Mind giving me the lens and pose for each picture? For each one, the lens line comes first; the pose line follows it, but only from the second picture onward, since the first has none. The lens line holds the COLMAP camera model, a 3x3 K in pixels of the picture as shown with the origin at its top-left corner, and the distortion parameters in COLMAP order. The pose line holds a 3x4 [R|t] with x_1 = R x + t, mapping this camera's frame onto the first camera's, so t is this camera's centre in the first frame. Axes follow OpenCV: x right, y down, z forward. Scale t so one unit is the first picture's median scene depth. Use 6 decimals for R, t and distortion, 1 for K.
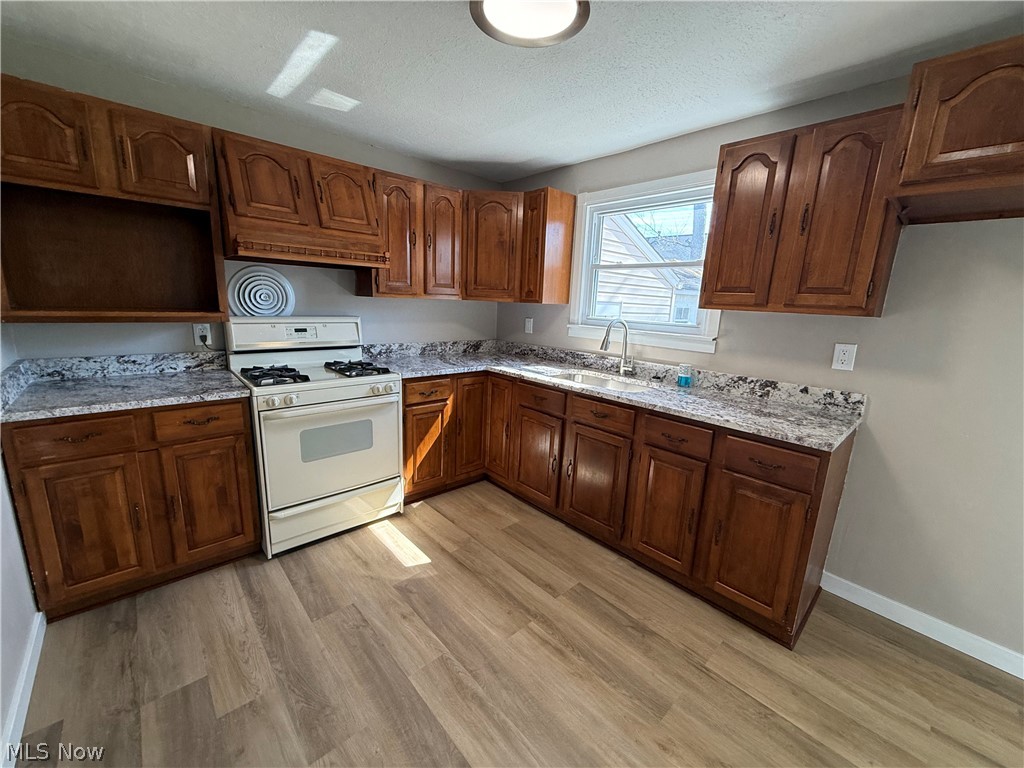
lens RADIAL K [[408.4, 0, 520.6], [0, 408.4, 385.3], [0, 0, 1]] dist [-0.001351, 0.000178]
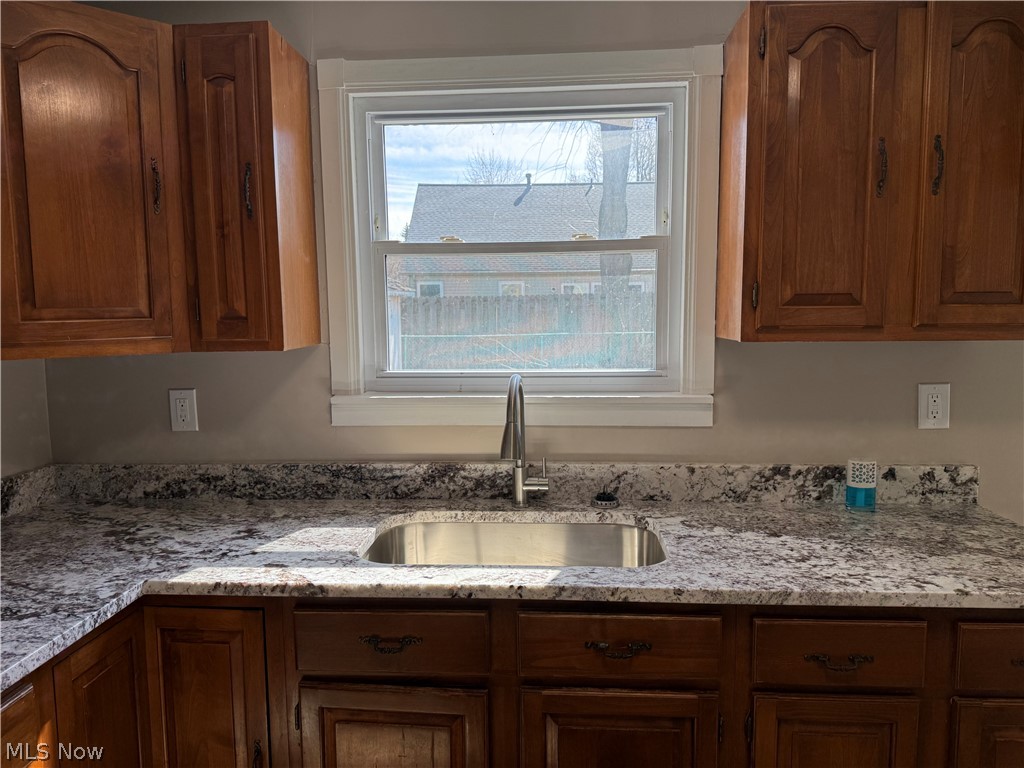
lens RADIAL K [[726.1, 0, 508.3], [0, 726.1, 380.3], [0, 0, 1]] dist [0.011807, -0.012415]
pose [[0.738859, -0.117938, 0.663459, -0.276751], [0.177255, 0.983908, -0.022499, -0.162782], [-0.650129, 0.134225, 0.747875, 0.538010]]
